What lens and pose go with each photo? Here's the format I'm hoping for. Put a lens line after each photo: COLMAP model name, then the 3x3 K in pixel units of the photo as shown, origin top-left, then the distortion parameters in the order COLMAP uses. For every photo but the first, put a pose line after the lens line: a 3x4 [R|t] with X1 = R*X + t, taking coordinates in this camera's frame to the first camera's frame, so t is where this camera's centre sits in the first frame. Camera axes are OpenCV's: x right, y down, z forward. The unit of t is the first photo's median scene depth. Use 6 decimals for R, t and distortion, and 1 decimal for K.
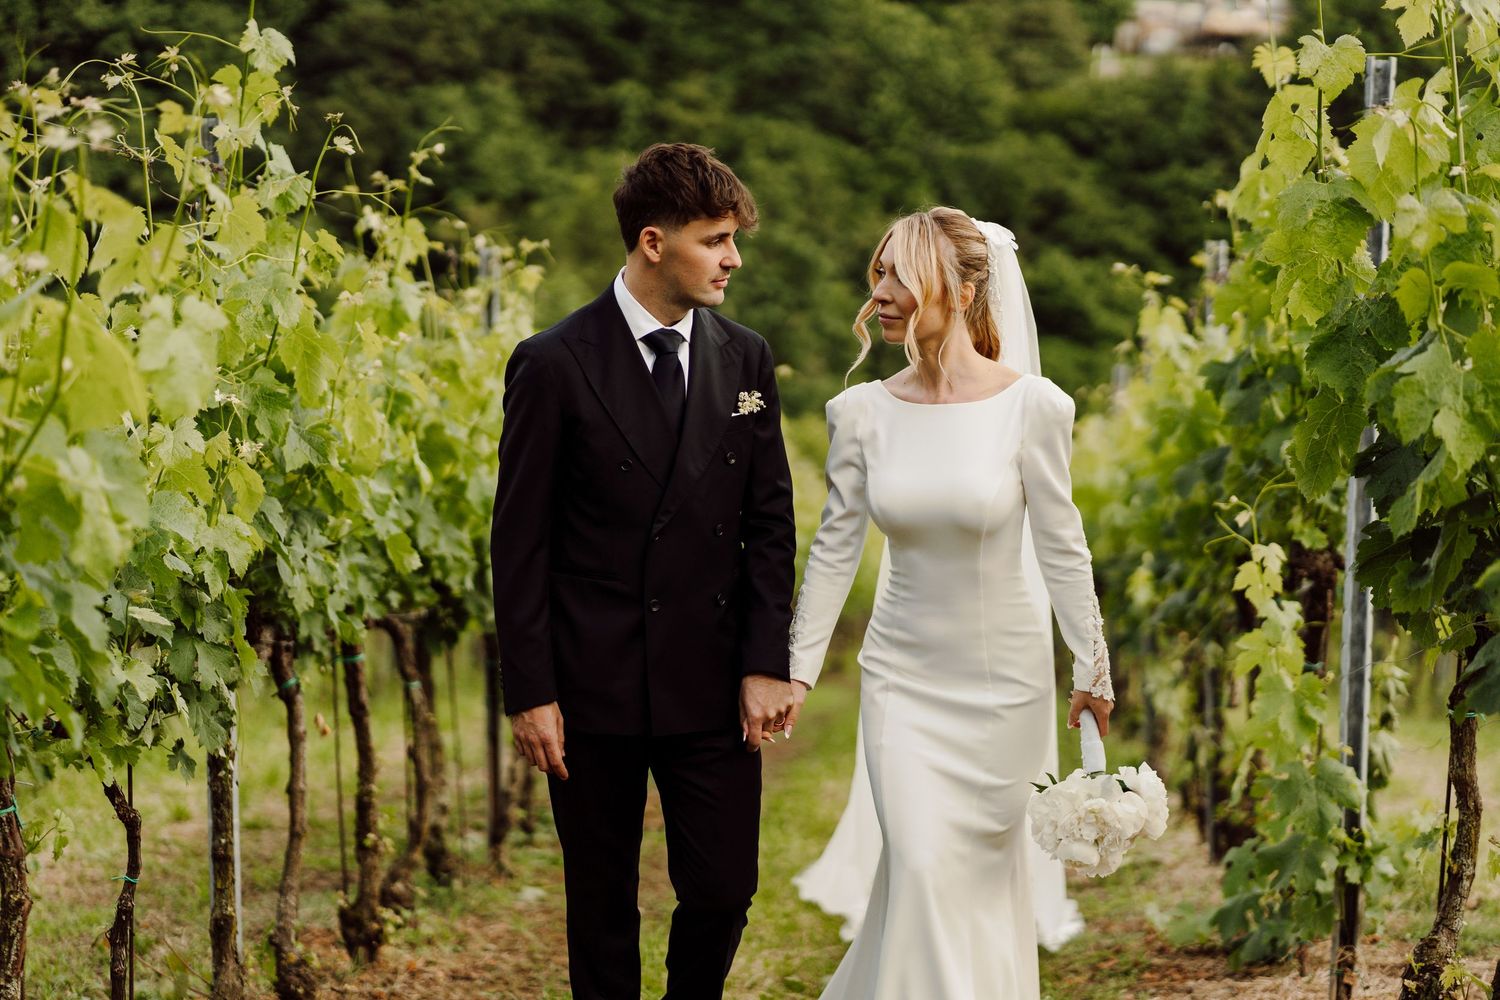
lens RADIAL K [[3753.2, 0, 750.0], [0, 3753.2, 500.0], [0, 0, 1]] dist [-0.034287, 0.557950]
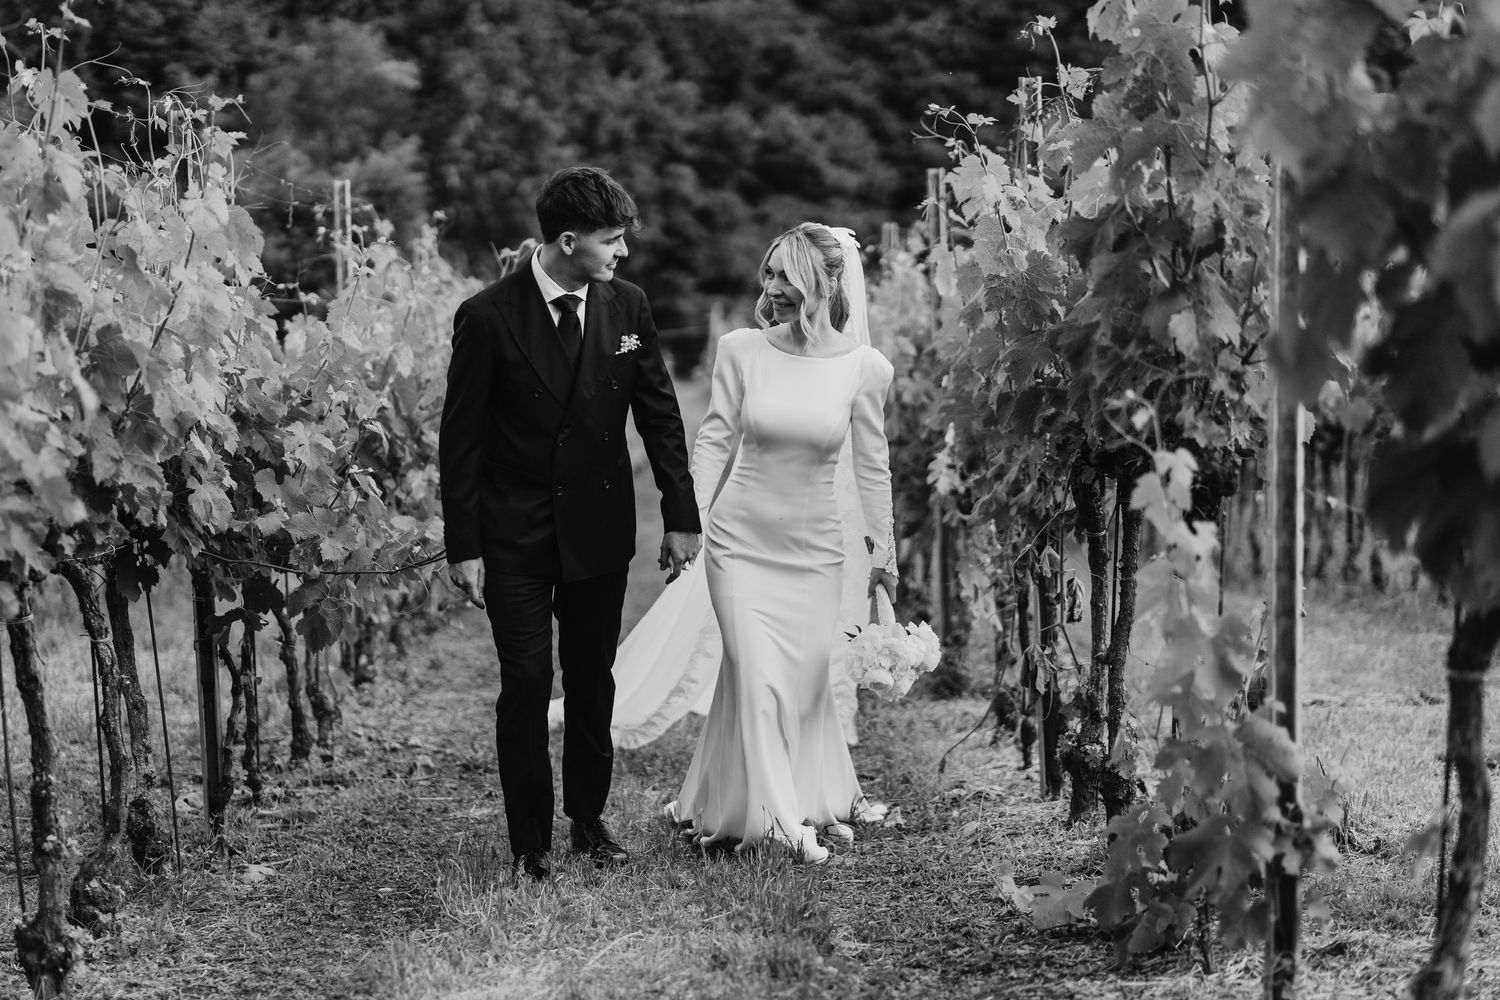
lens RADIAL K [[3753.2, 0, 750.0], [0, 3753.2, 500.0], [0, 0, 1]] dist [-0.034287, 0.557950]
pose [[0.996879, -0.037610, 0.069414, -0.003913], [0.035059, 0.998678, 0.037604, -0.008350], [-0.070736, -0.035053, 0.996879, 0.180704]]
